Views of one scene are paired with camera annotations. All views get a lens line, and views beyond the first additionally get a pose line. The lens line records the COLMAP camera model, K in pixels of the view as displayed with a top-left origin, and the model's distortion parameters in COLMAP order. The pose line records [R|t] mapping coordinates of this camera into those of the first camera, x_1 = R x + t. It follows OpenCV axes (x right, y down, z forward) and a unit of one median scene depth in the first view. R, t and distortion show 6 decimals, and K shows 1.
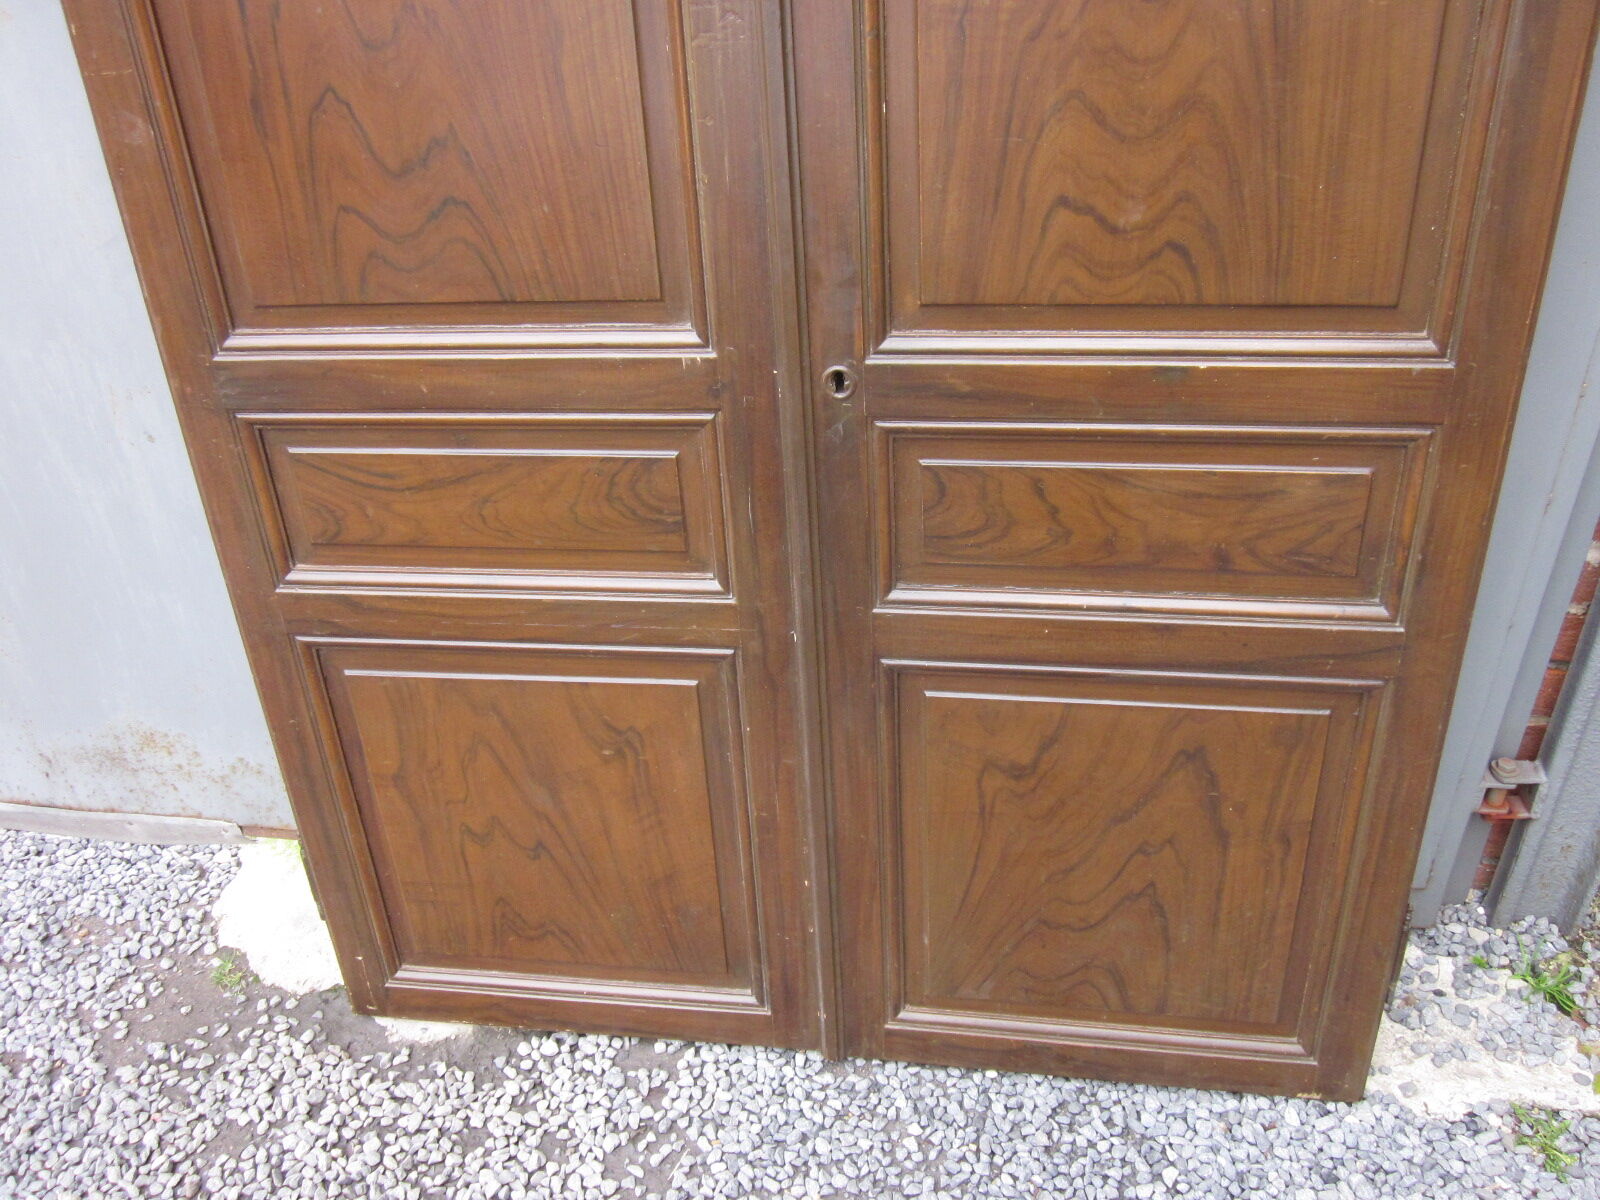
lens RADIAL K [[1331.2, 0, 801.7], [0, 1331.2, 606.0], [0, 0, 1]] dist [-0.042605, 0.013526]
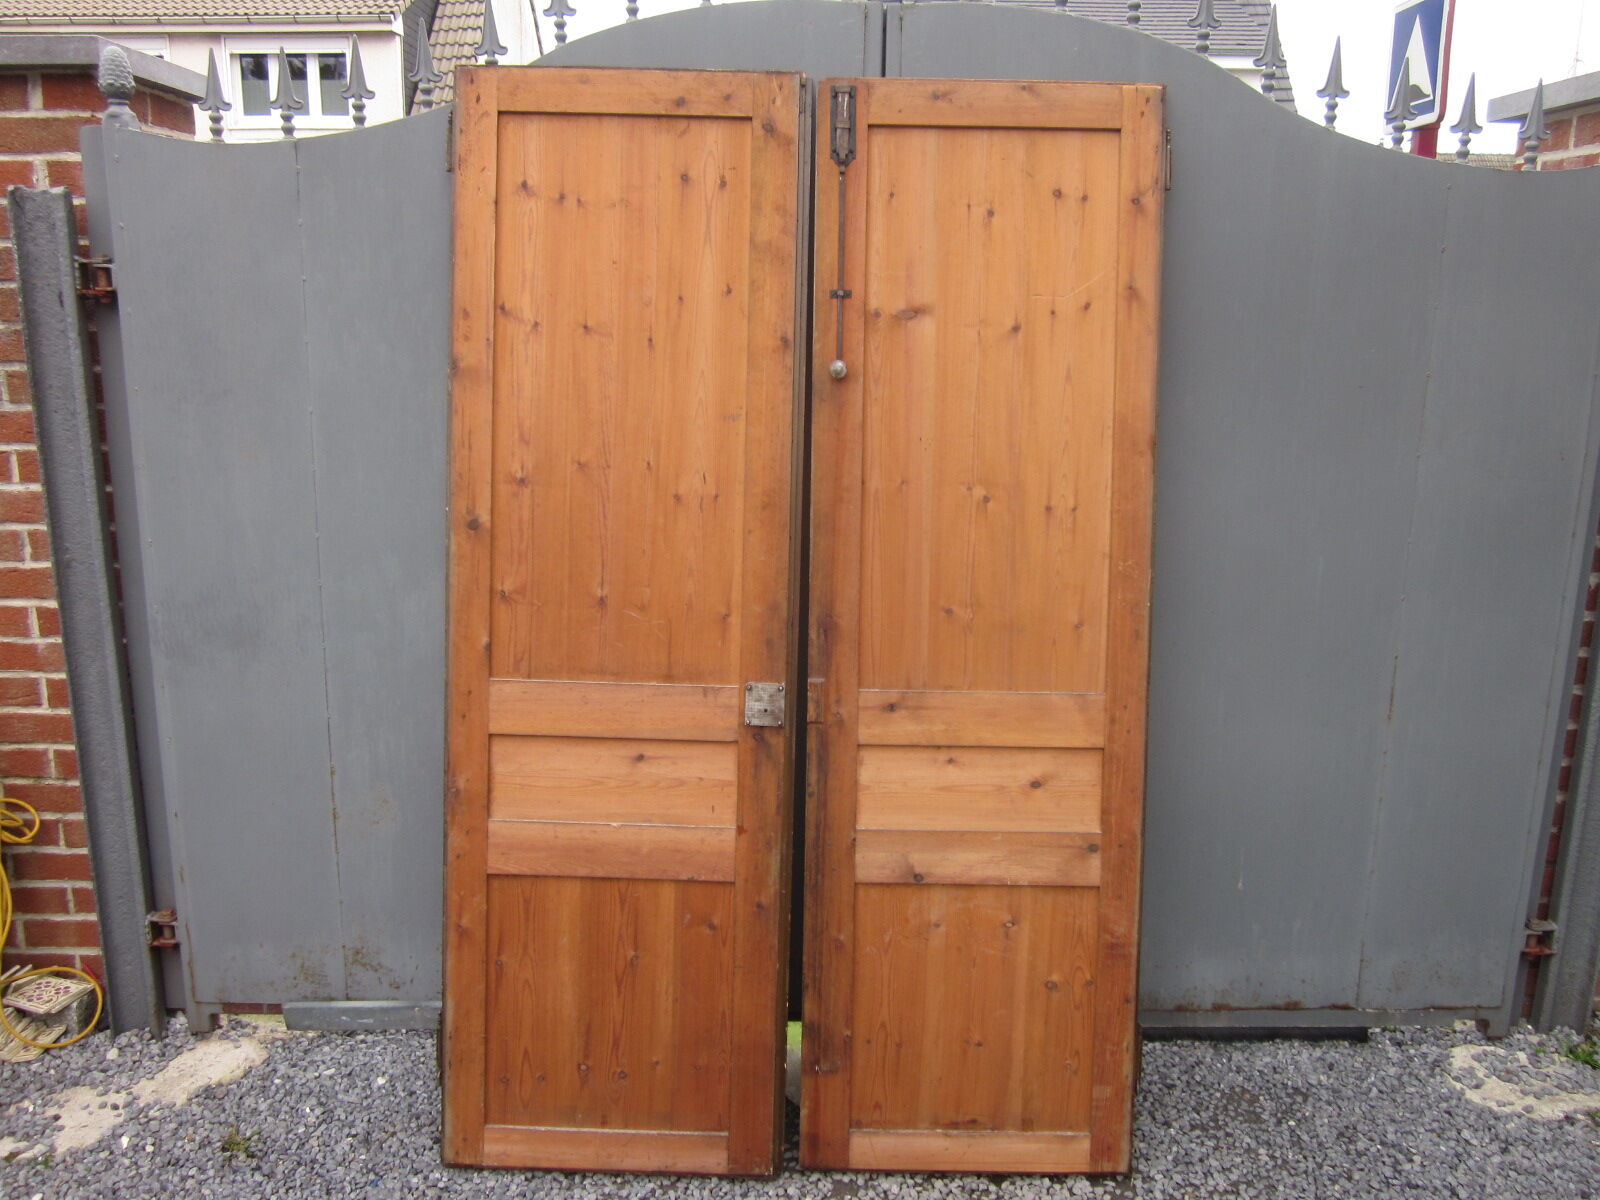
lens RADIAL K [[1331.2, 0, 803.3], [0, 1331.2, 602.3], [0, 0, 1]] dist [-0.042605, 0.013526]
pose [[0.988937, 0.016384, 0.147428, -0.884133], [0.037507, 0.933967, -0.355385, 0.381278], [-0.143515, 0.356983, 0.923020, -0.818345]]
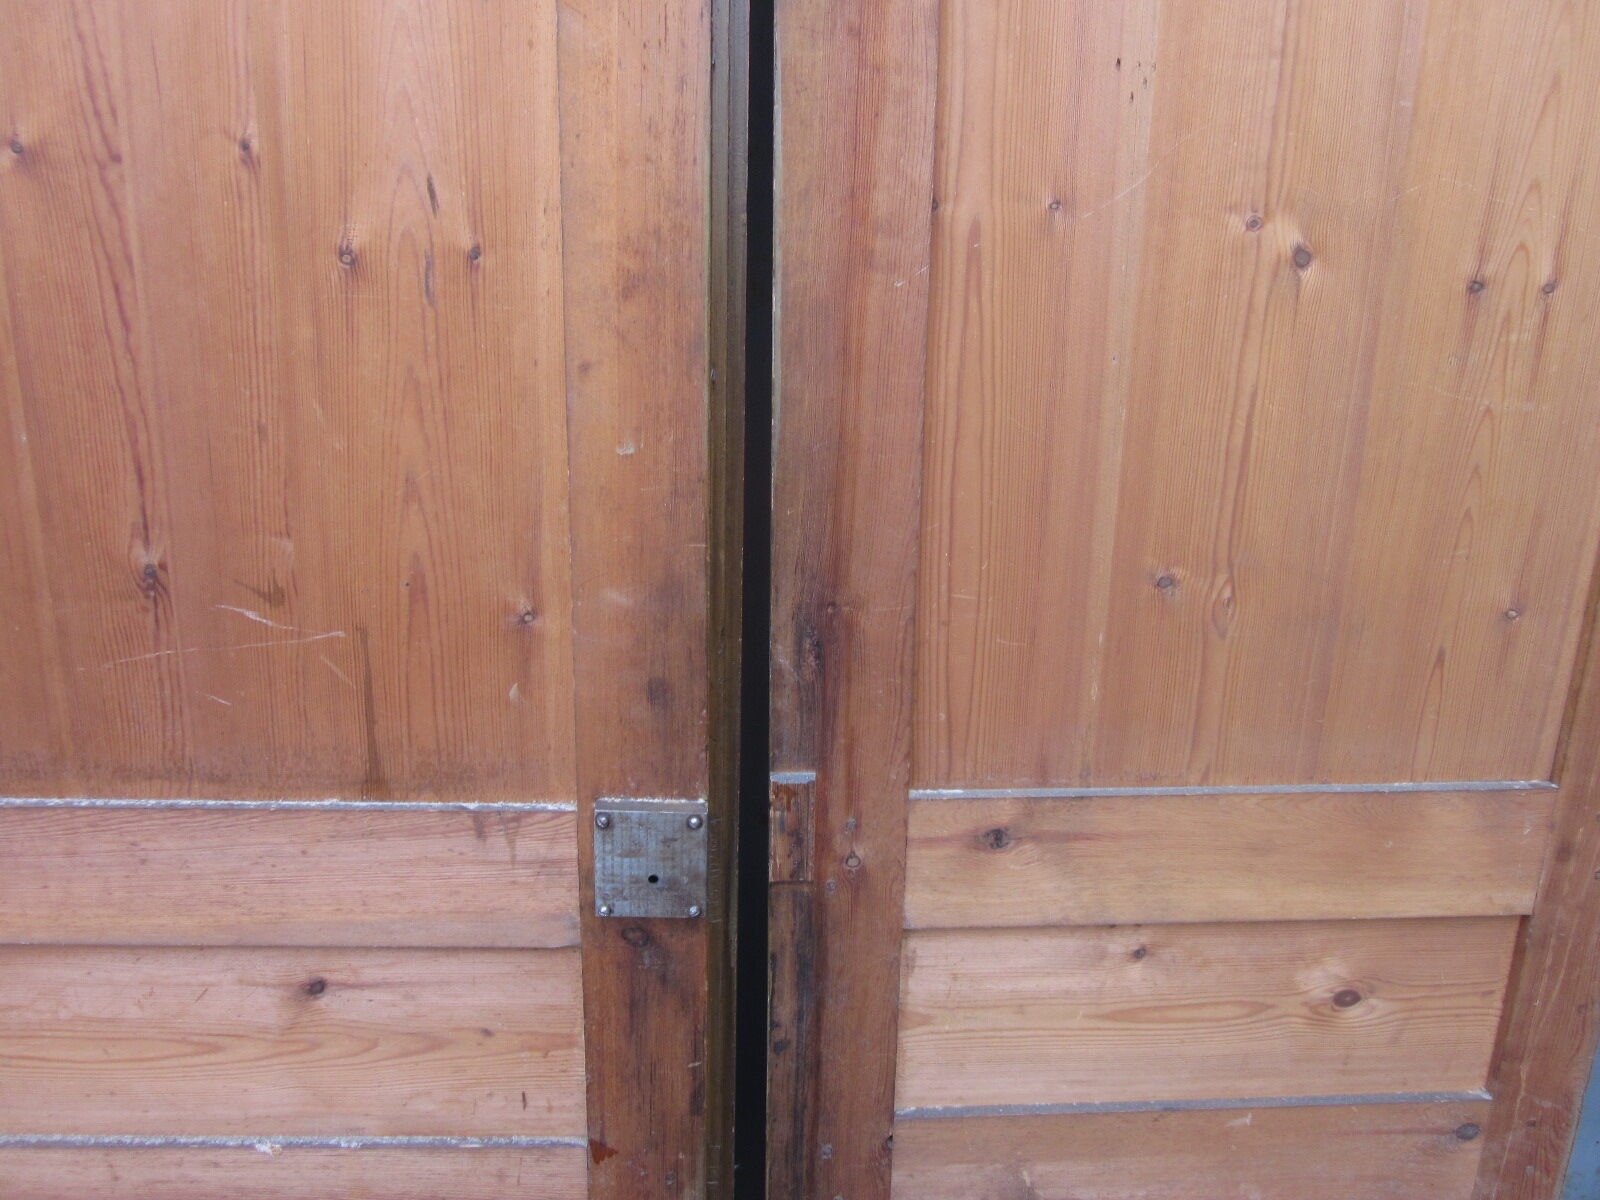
lens RADIAL K [[1331.2, 0, 807.5], [0, 1331.2, 595.5], [0, 0, 1]] dist [-0.042605, 0.013526]
pose [[0.980012, -0.039082, 0.195061, -0.710653], [0.057773, 0.994168, -0.091067, -0.203829], [-0.190364, 0.100516, 0.976554, 0.267107]]
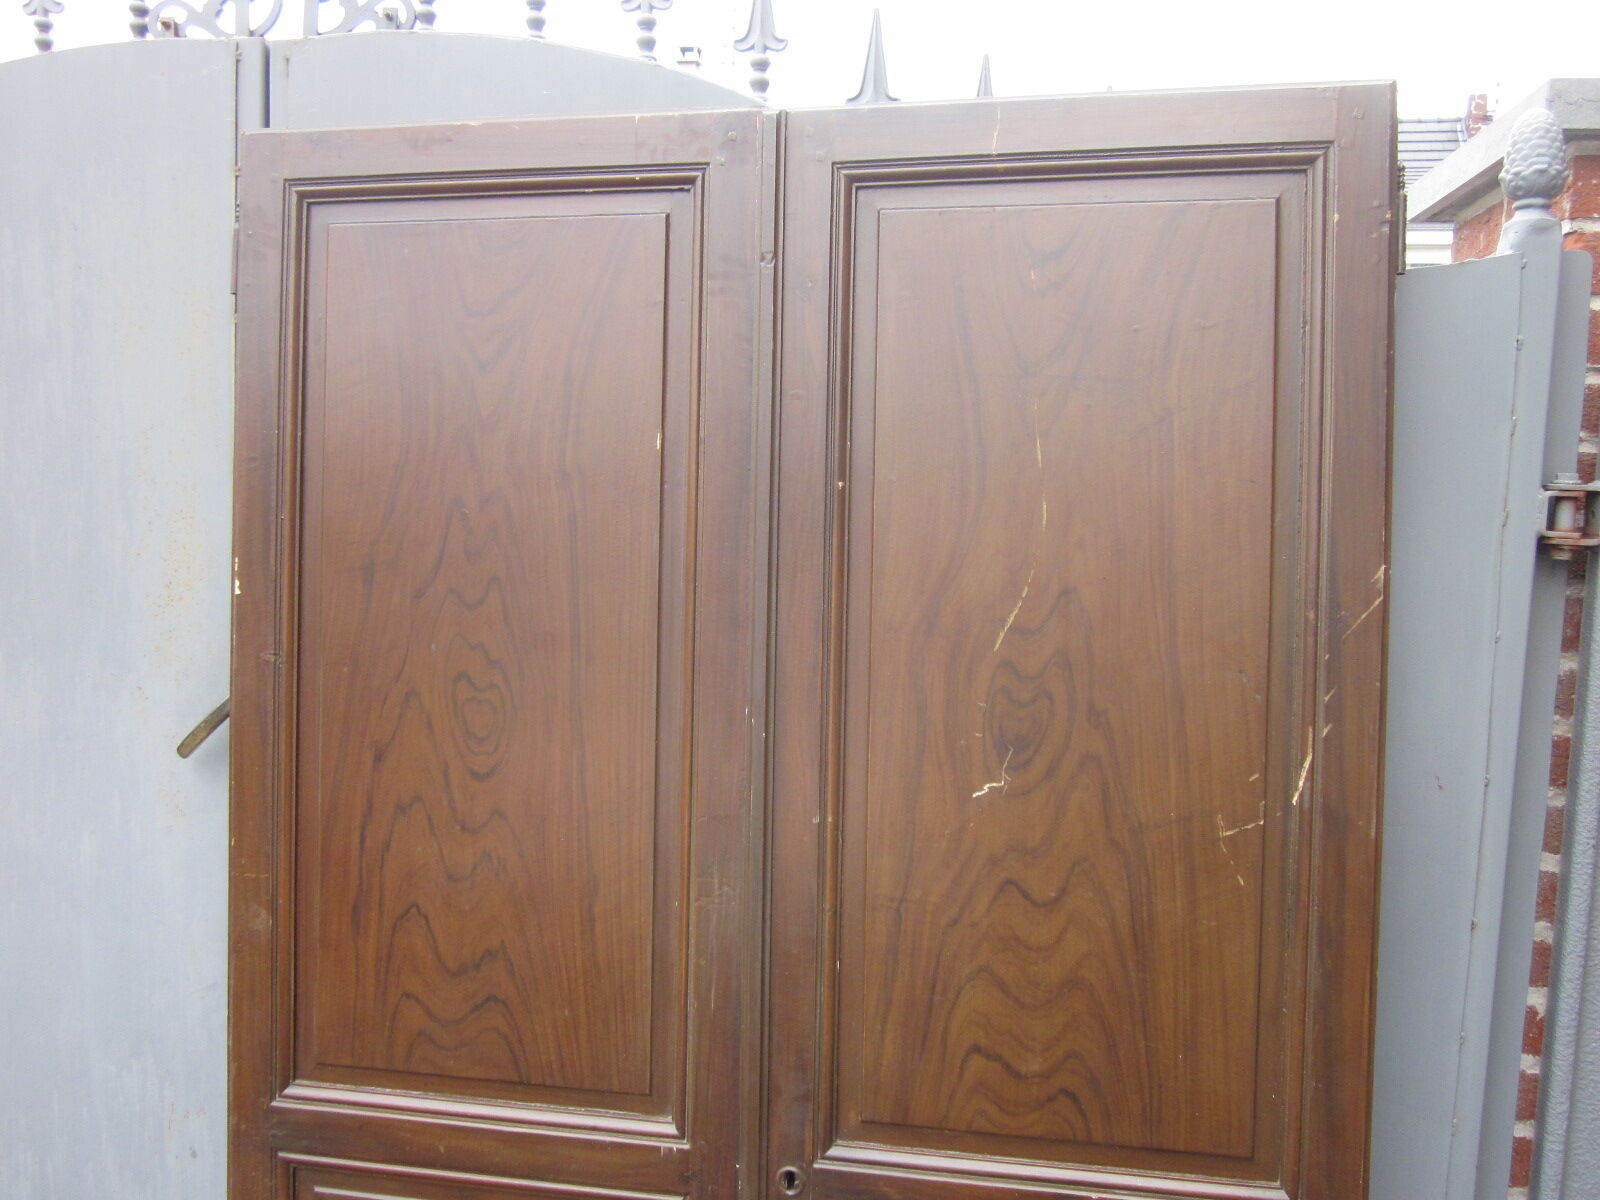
lens RADIAL K [[1331.2, 0, 798.0], [0, 1331.2, 591.4], [0, 0, 1]] dist [-0.042605, 0.013526]
pose [[0.996909, 0.069400, -0.036836, 0.038677], [-0.078570, 0.878592, -0.471065, -0.071069], [-0.000329, 0.472503, 0.881329, -0.260723]]
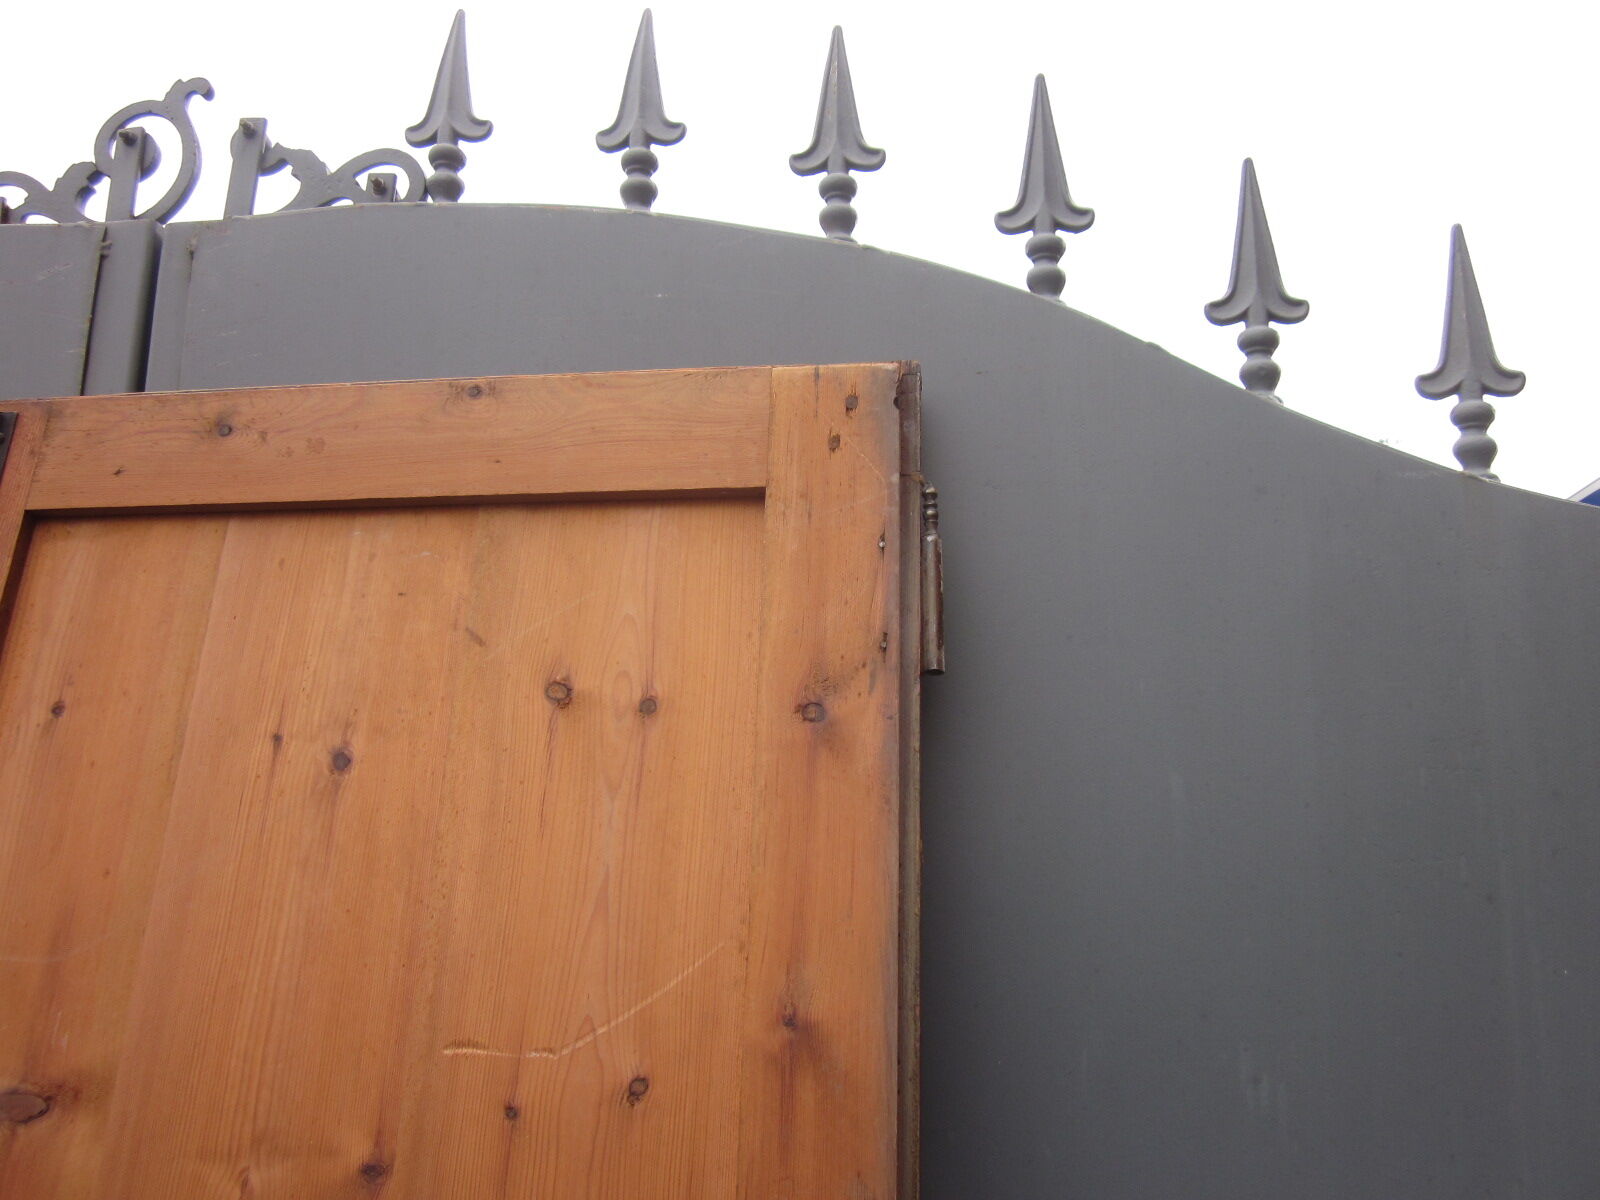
lens RADIAL K [[1331.2, 0, 797.9], [0, 1331.2, 600.3], [0, 0, 1]] dist [-0.042605, 0.013526]
pose [[0.998830, 0.048352, -0.001169, -0.178067], [-0.034683, 0.699205, -0.714079, -0.420688], [-0.033710, 0.713284, 0.700064, 0.202115]]
